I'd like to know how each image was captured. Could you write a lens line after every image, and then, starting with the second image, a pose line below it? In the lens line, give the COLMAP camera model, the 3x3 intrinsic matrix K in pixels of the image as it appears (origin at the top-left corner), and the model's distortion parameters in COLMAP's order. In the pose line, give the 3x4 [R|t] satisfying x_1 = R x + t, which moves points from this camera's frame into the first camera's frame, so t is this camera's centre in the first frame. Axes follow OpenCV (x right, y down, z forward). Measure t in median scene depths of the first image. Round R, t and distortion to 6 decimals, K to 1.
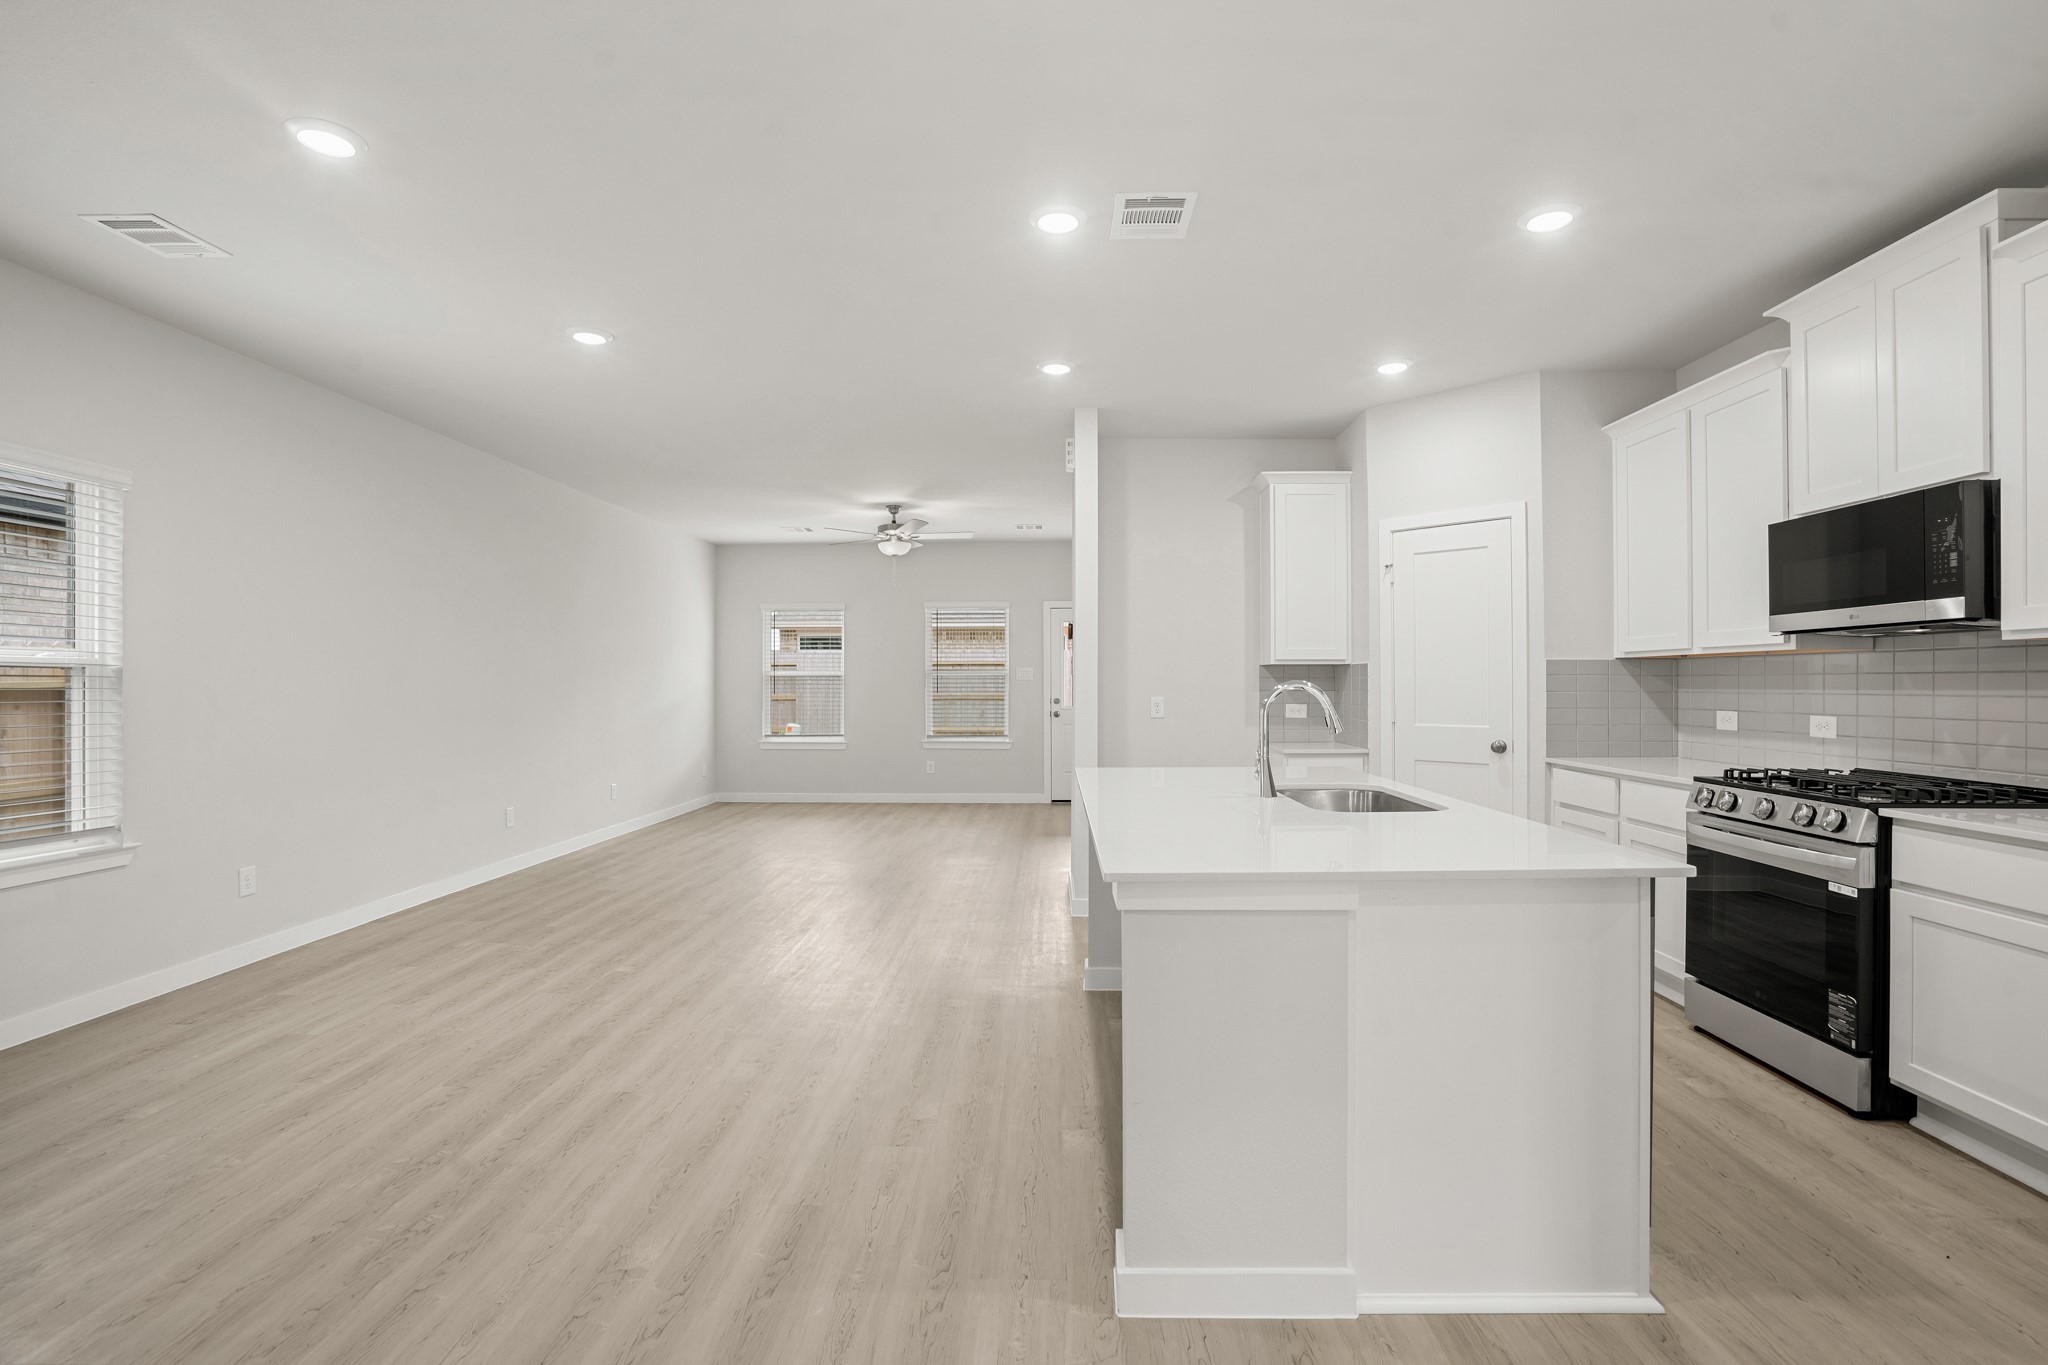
lens RADIAL K [[960.2, 0, 1043.1], [0, 960.2, 686.8], [0, 0, 1]] dist [-0.037850, 0.008390]
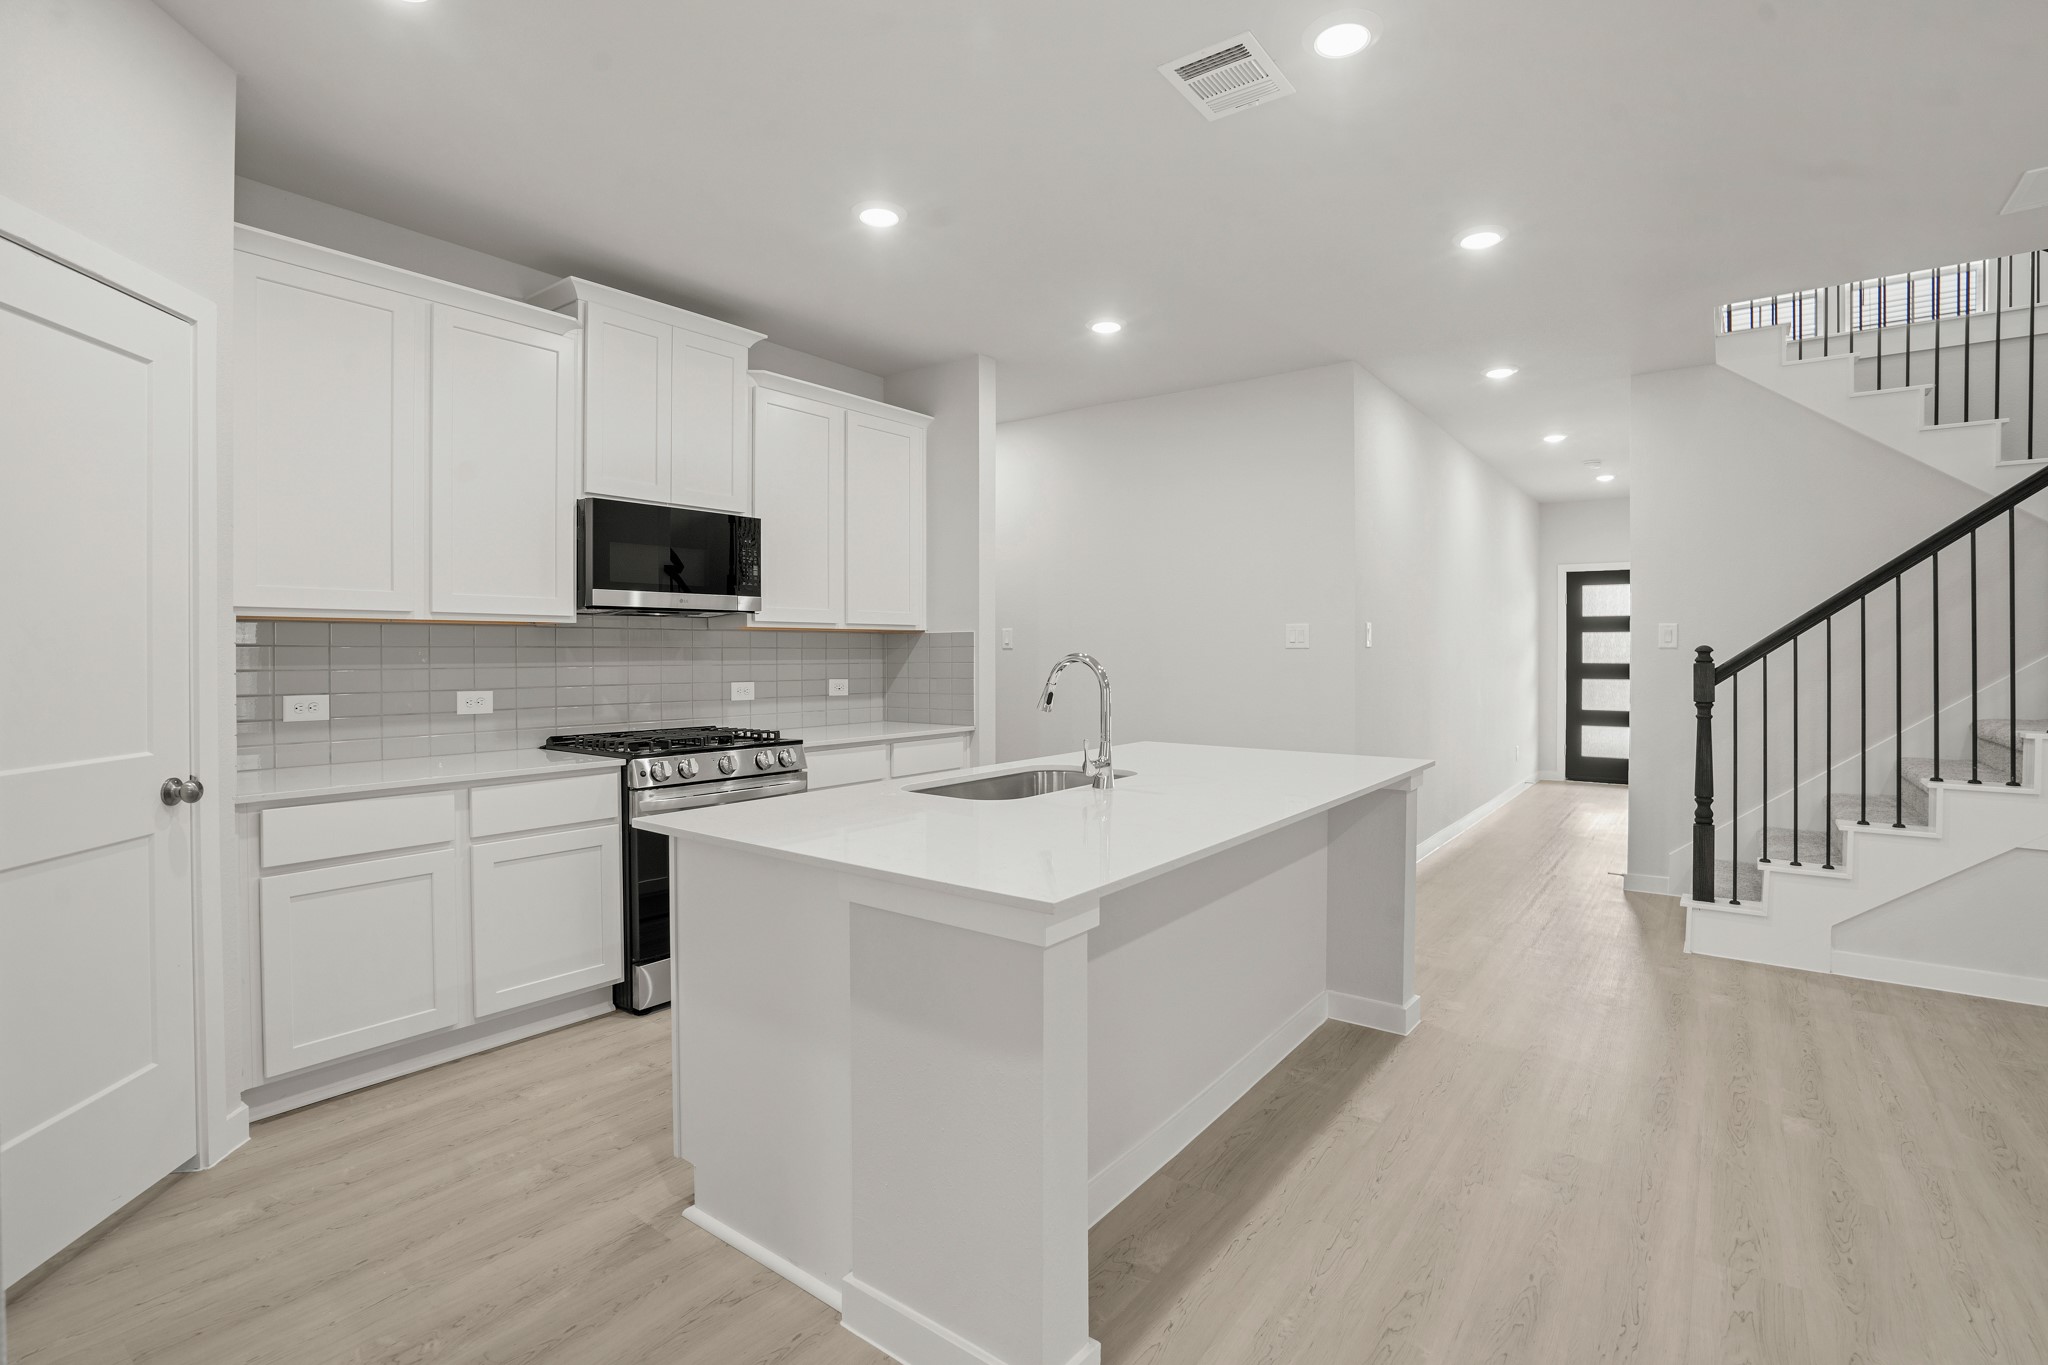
lens RADIAL K [[960.2, 0, 1021.2], [0, 960.2, 667.8], [0, 0, 1]] dist [-0.037850, 0.008390]
pose [[-0.804801, -0.007574, 0.593497, -0.164284], [0.004281, 0.999819, 0.018564, -0.007025], [-0.593530, 0.017481, -0.804622, 1.292489]]
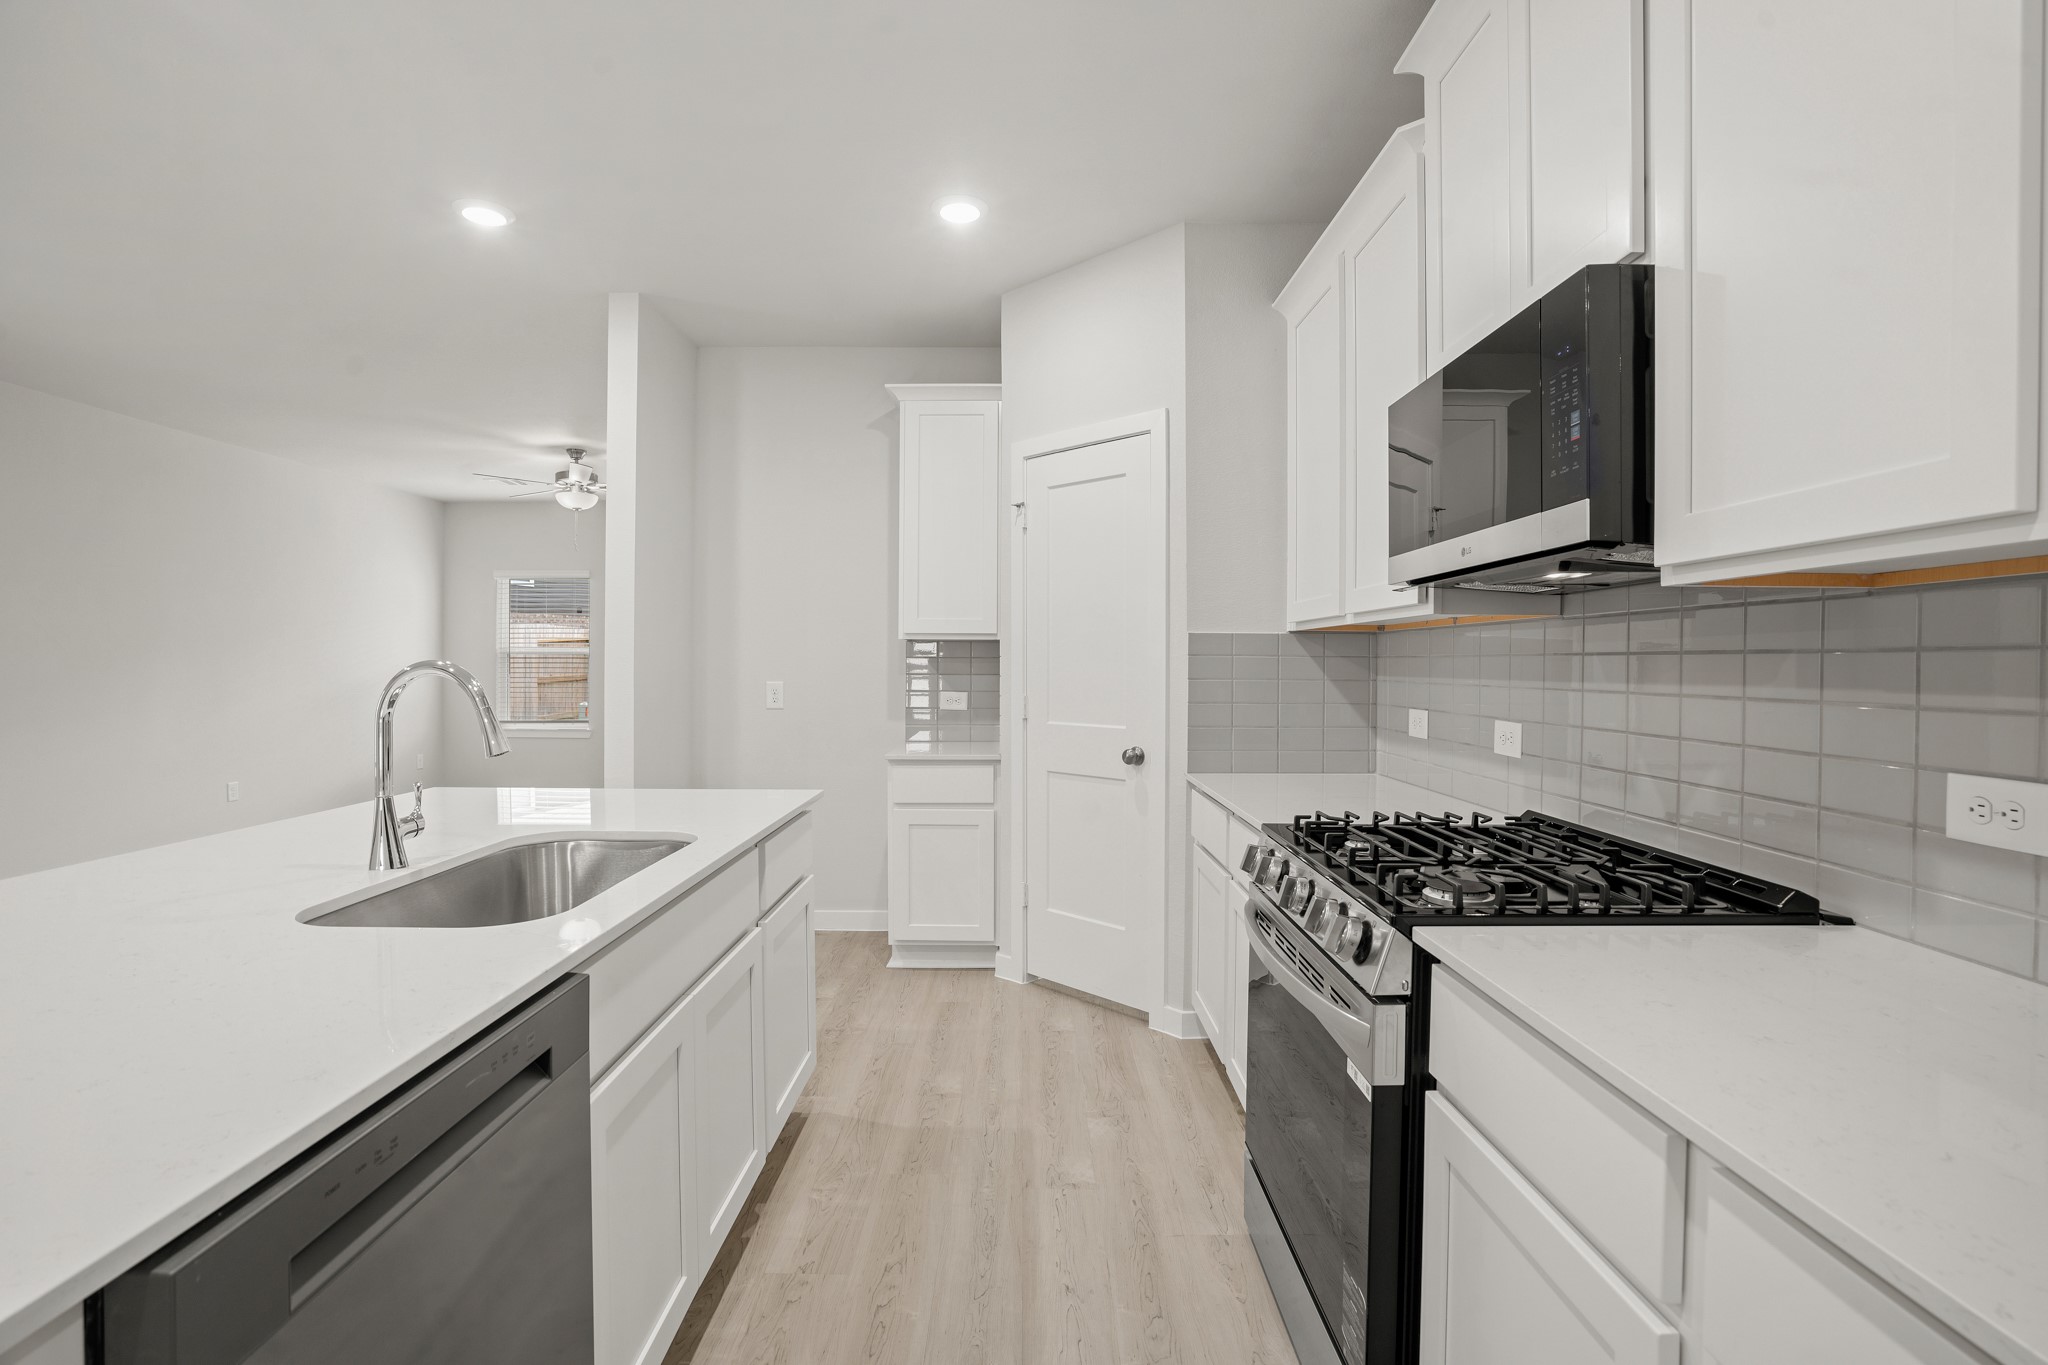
lens RADIAL K [[960.2, 0, 1028.4], [0, 960.2, 675.7], [0, 0, 1]] dist [-0.037850, 0.008390]
pose [[0.999851, 0.003263, 0.016977, 0.443925], [-0.003436, 0.999942, 0.010182, -0.004658], [-0.016943, -0.010238, 0.999804, 0.326875]]
